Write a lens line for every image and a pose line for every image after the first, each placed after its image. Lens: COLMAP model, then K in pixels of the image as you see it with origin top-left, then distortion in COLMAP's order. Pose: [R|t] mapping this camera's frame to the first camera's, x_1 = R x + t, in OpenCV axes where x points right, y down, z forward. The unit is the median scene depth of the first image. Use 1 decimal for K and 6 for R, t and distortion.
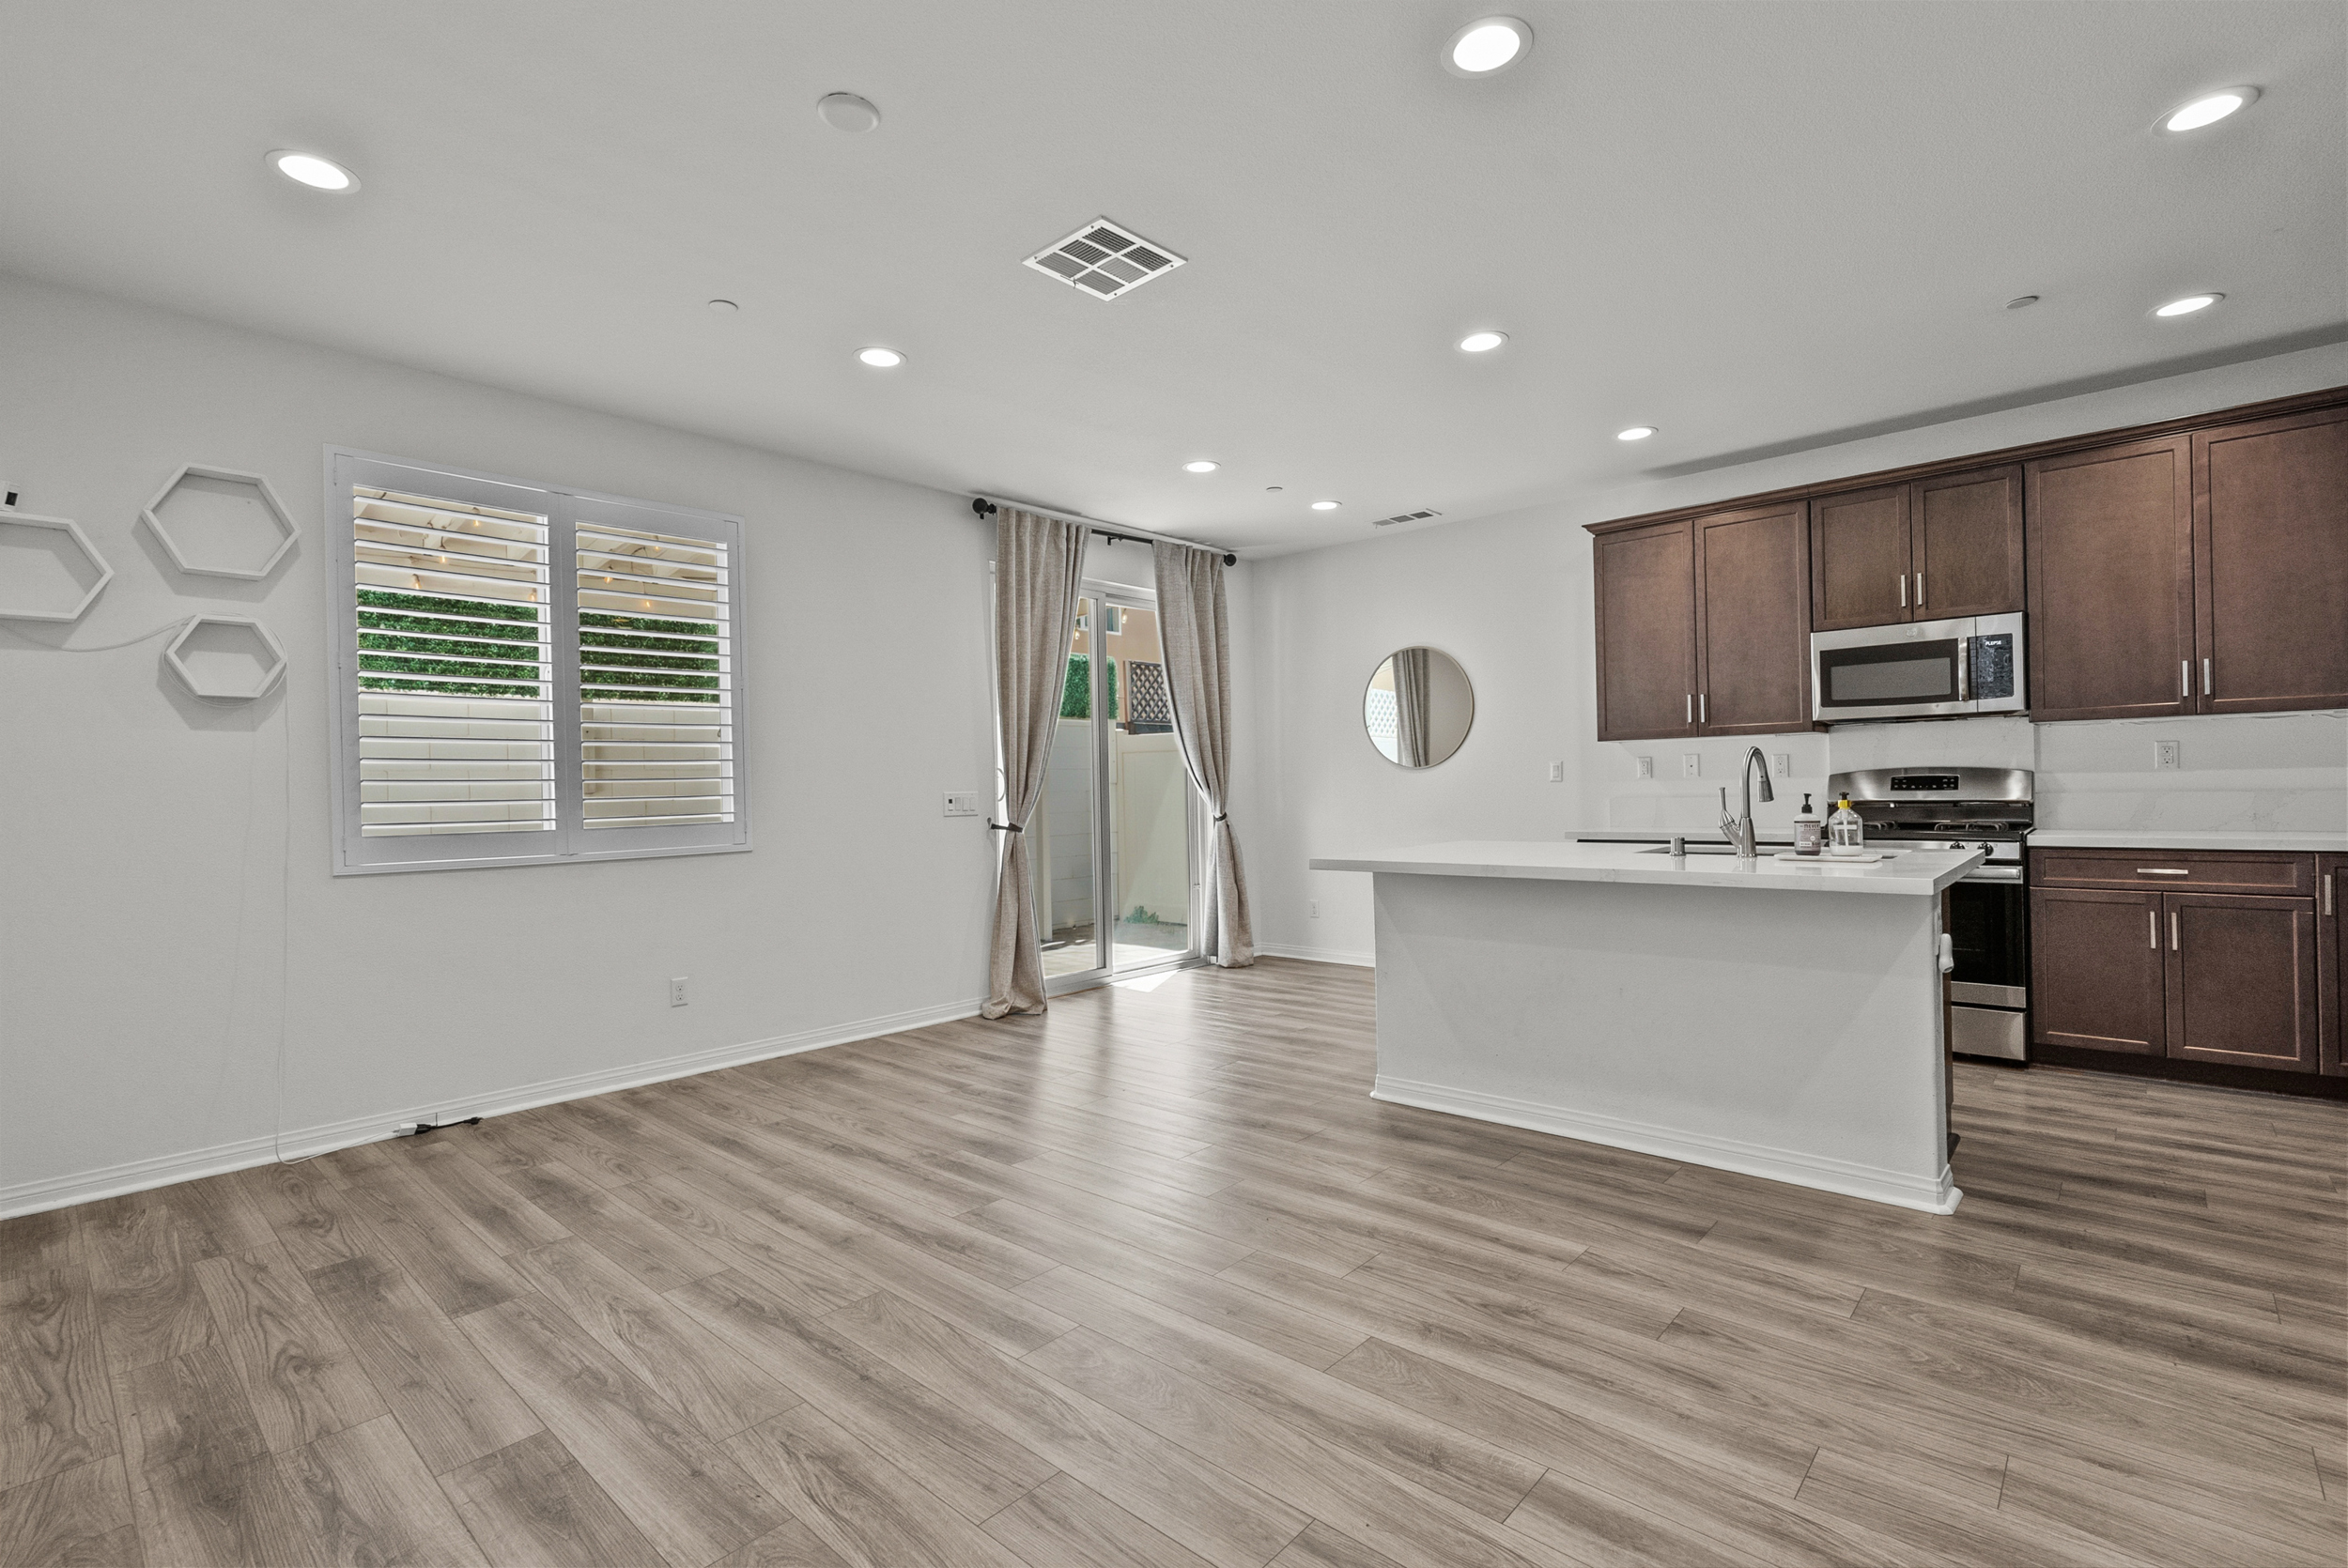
lens RADIAL K [[1065.6, 0, 1168.0], [0, 1065.6, 787.2], [0, 0, 1]] dist [-0.004508, 0.002588]
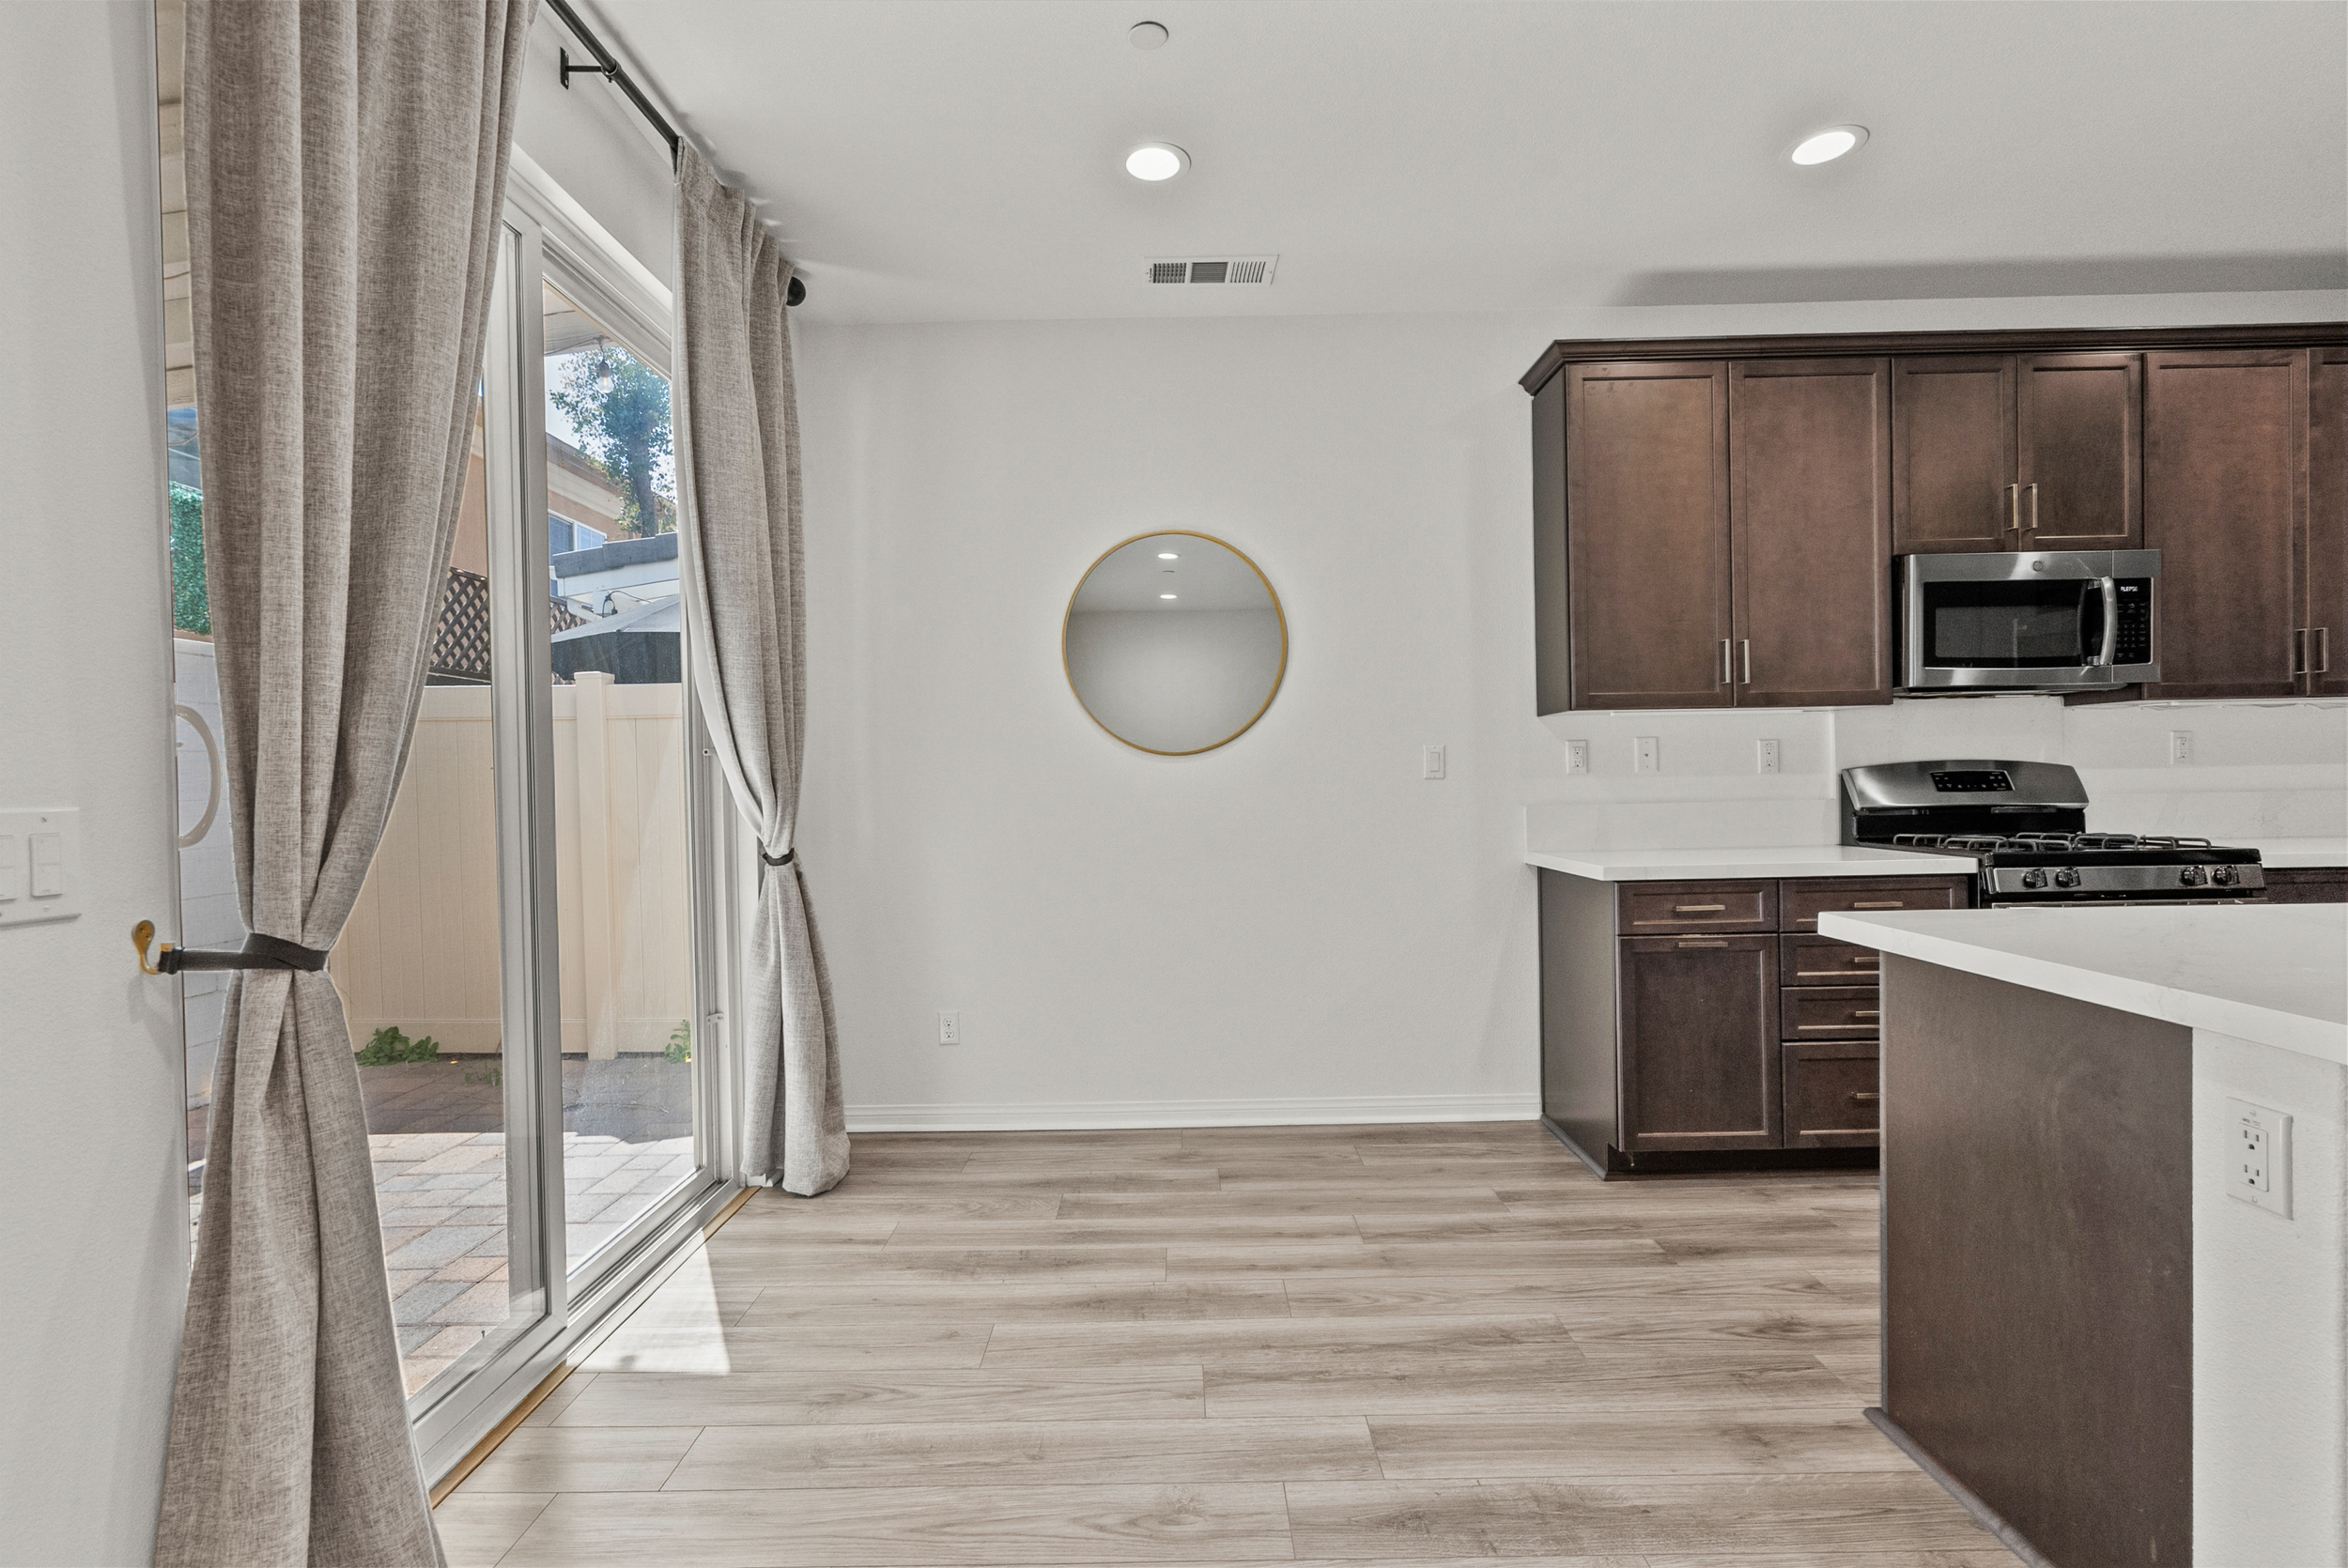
lens RADIAL K [[1065.6, 0, 1161.9], [0, 1065.6, 788.8], [0, 0, 1]] dist [-0.004508, 0.002588]
pose [[0.746619, 0.000091, 0.665252, -0.193952], [0.001717, 0.999996, -0.002063, 0.001678], [-0.665249, 0.002682, 0.746616, 0.855564]]
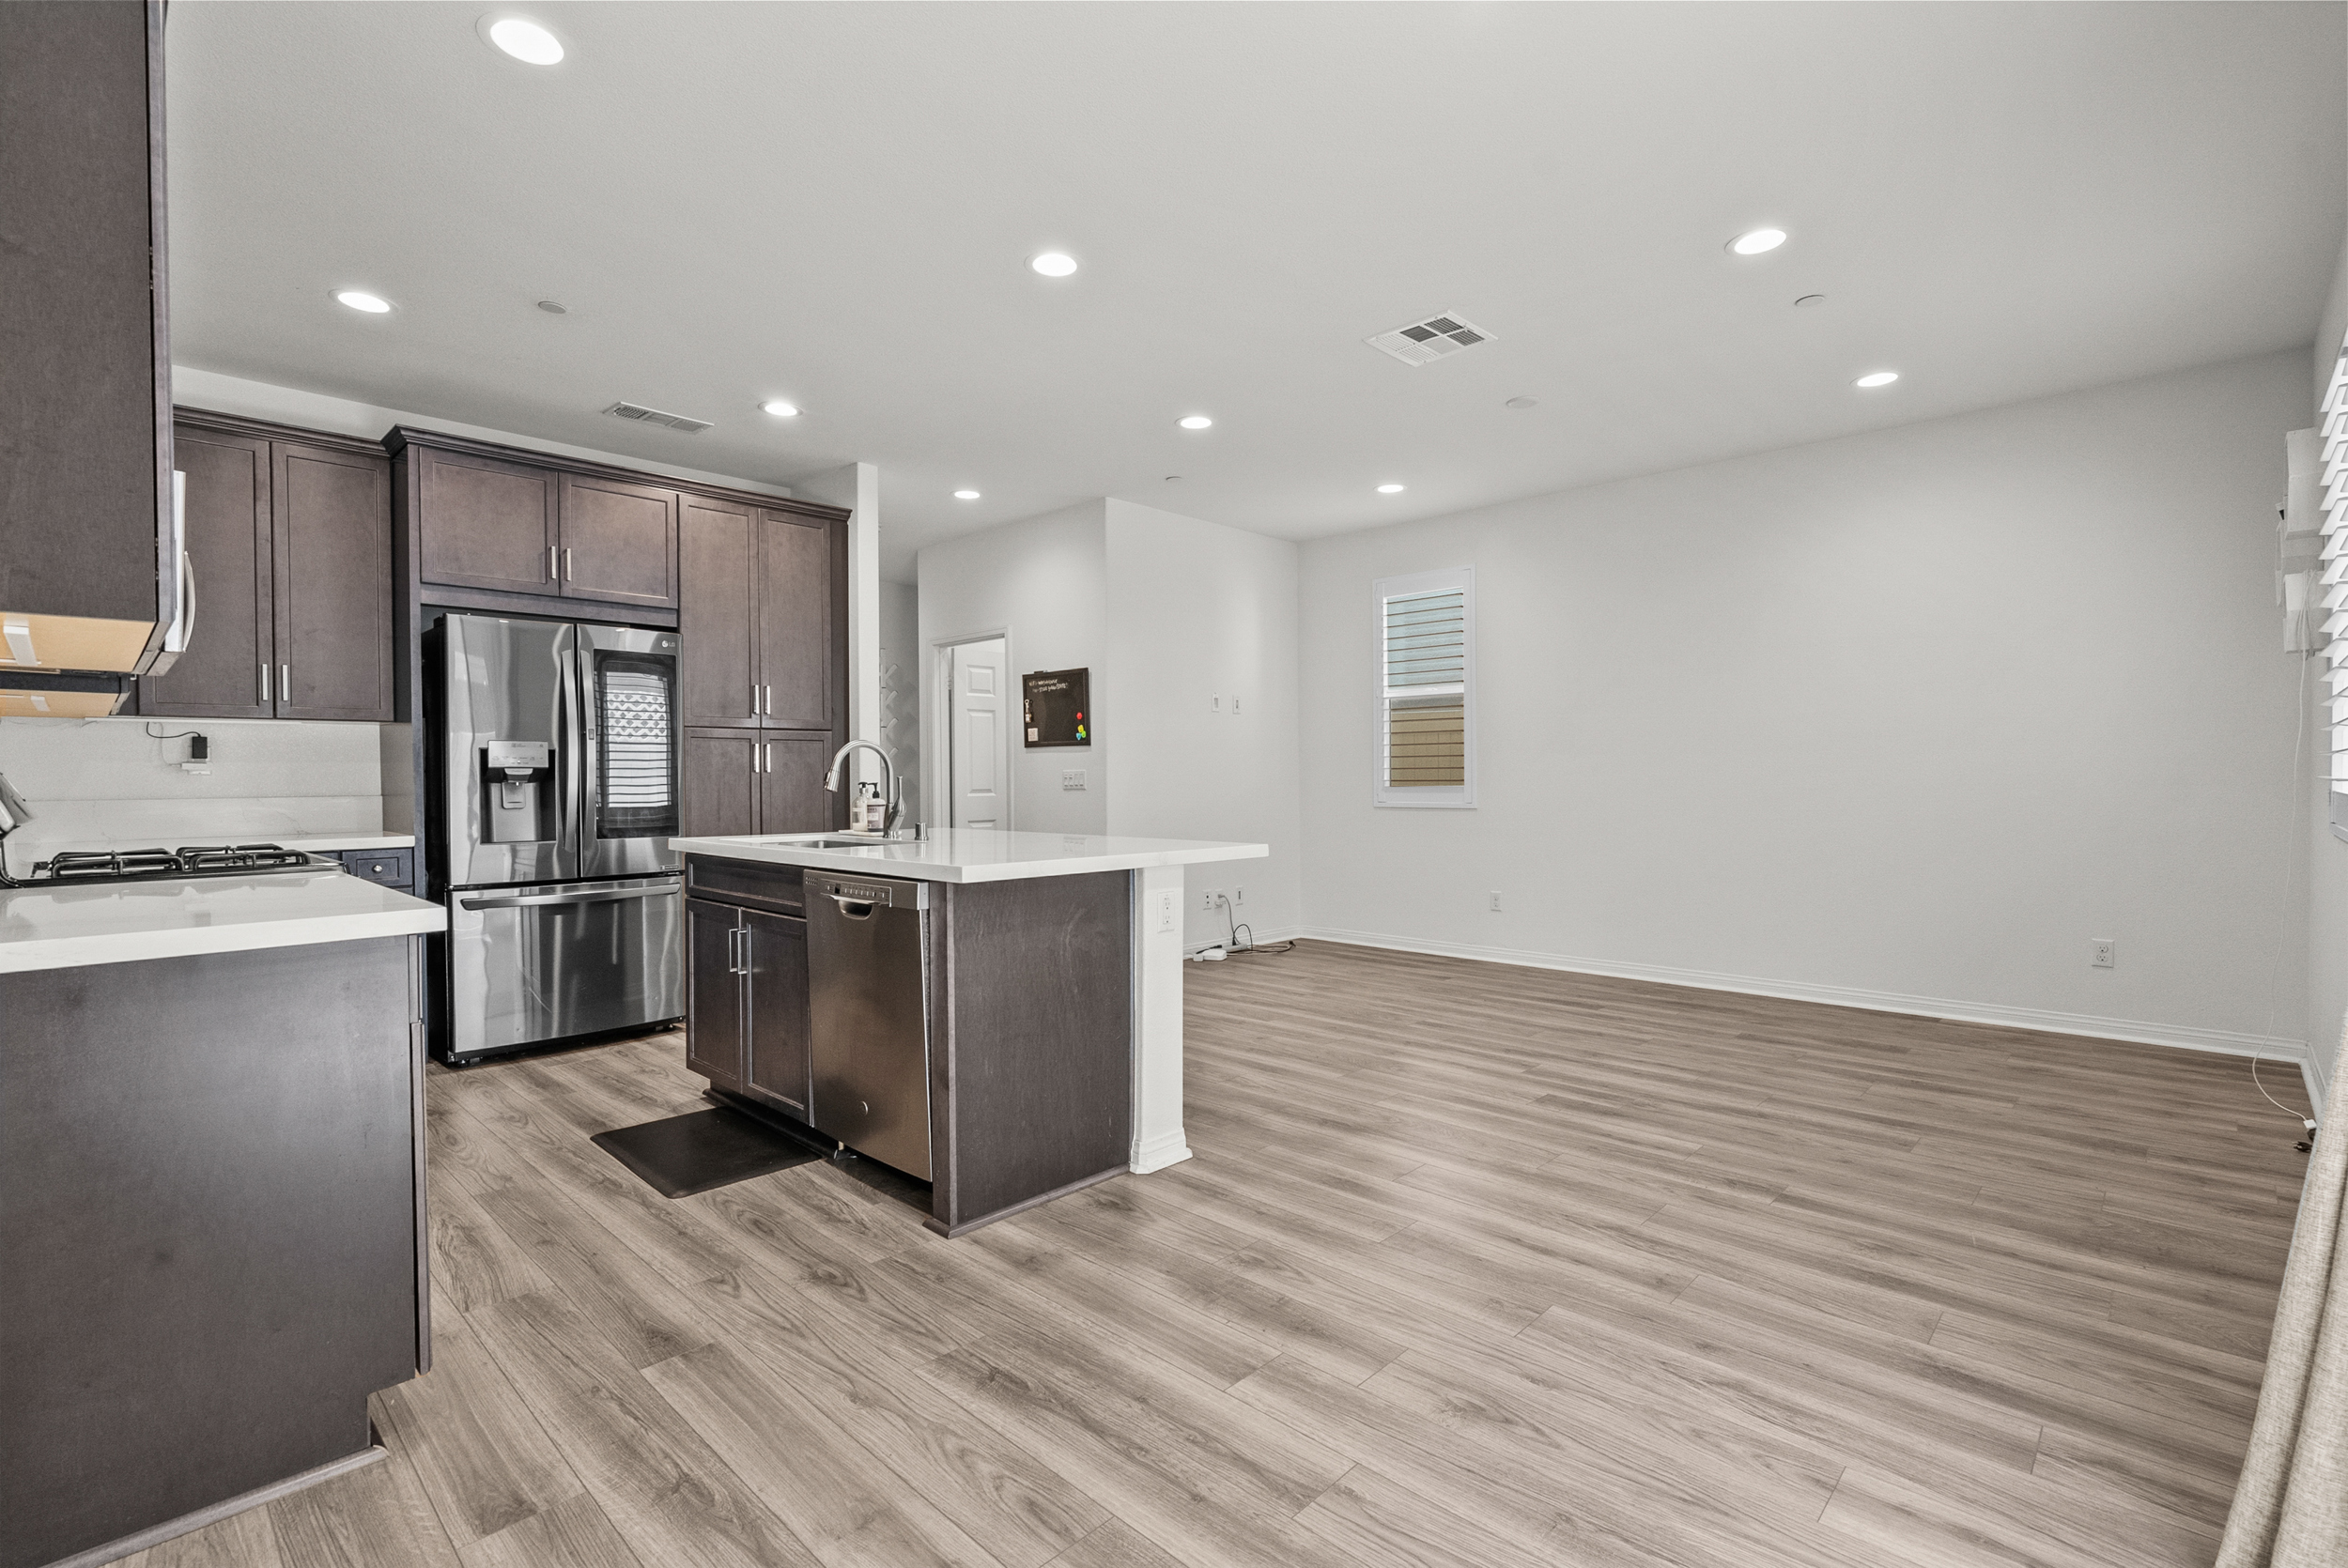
lens RADIAL K [[1065.6, 0, 1161.9], [0, 1065.6, 788.8], [0, 0, 1]] dist [-0.004508, 0.002588]
pose [[-0.998941, 0.026517, 0.037608, 0.151132], [0.026861, 0.999602, 0.008671, 0.007676], [-0.037363, 0.009672, -0.999255, 1.540208]]
